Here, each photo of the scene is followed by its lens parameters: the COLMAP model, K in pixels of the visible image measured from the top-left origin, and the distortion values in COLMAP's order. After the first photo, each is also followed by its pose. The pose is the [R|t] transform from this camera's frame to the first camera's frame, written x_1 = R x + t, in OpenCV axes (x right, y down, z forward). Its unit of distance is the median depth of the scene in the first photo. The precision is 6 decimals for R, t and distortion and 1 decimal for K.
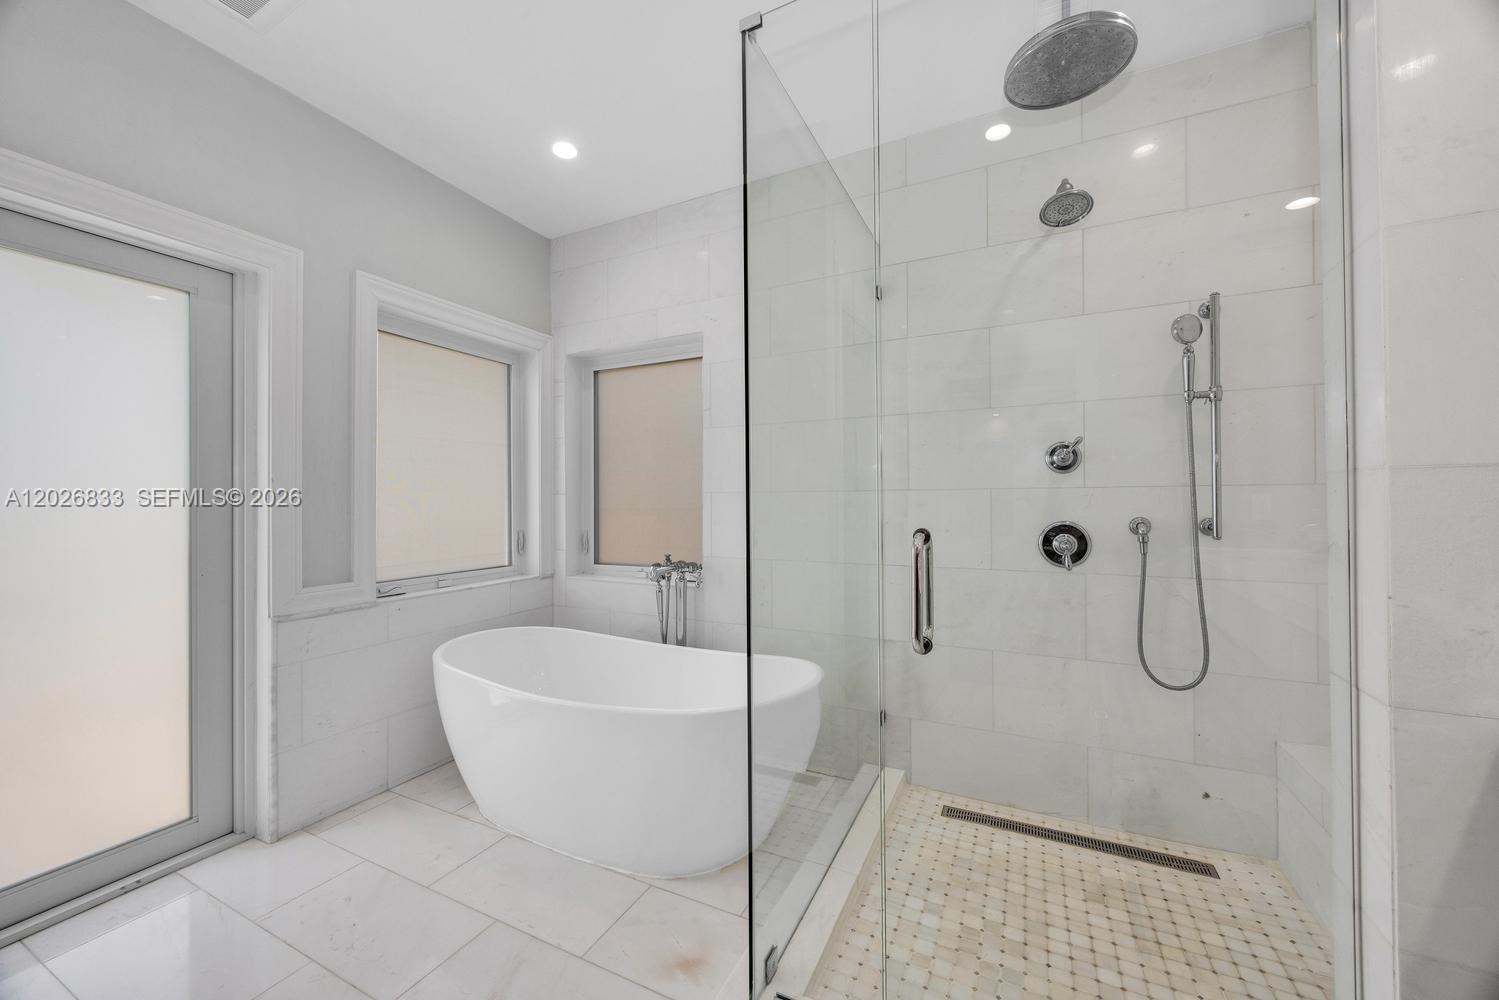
lens RADIAL K [[570.7, 0, 748.2], [0, 570.7, 499.6], [0, 0, 1]] dist [-0.000628, 0.000572]
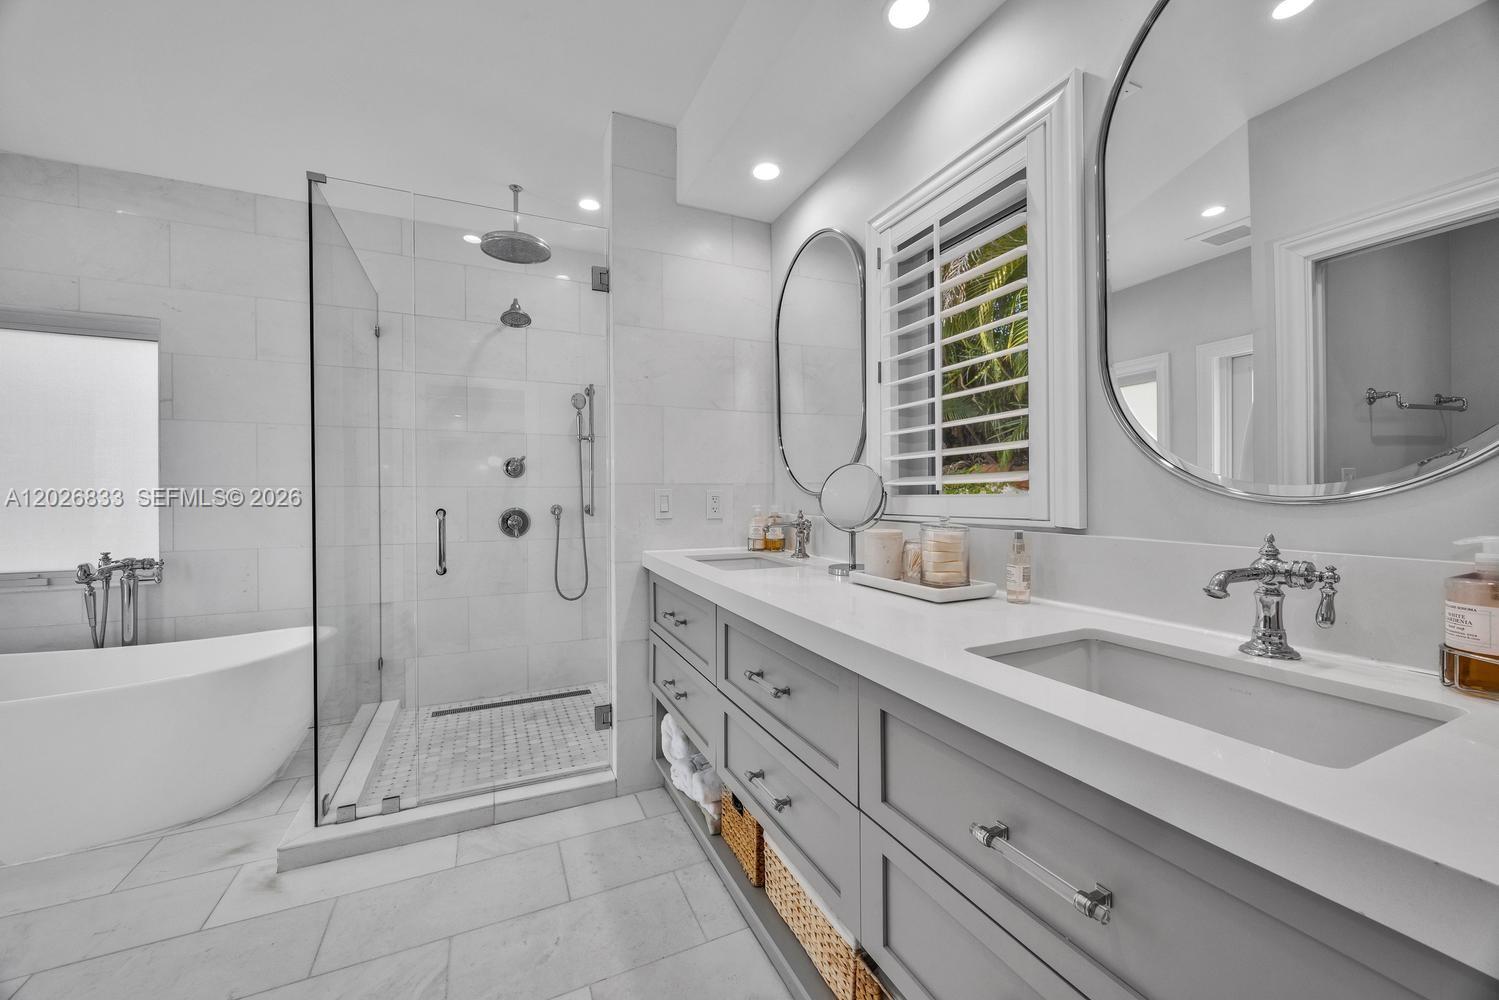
lens RADIAL K [[570.7, 0, 750.7], [0, 570.7, 496.5], [0, 0, 1]] dist [-0.000628, 0.000572]
pose [[0.627135, 0.001300, 0.778909, -0.302344], [-0.002679, 0.999996, 0.000488, 0.003329], [-0.778906, -0.002392, 0.627136, -0.566018]]
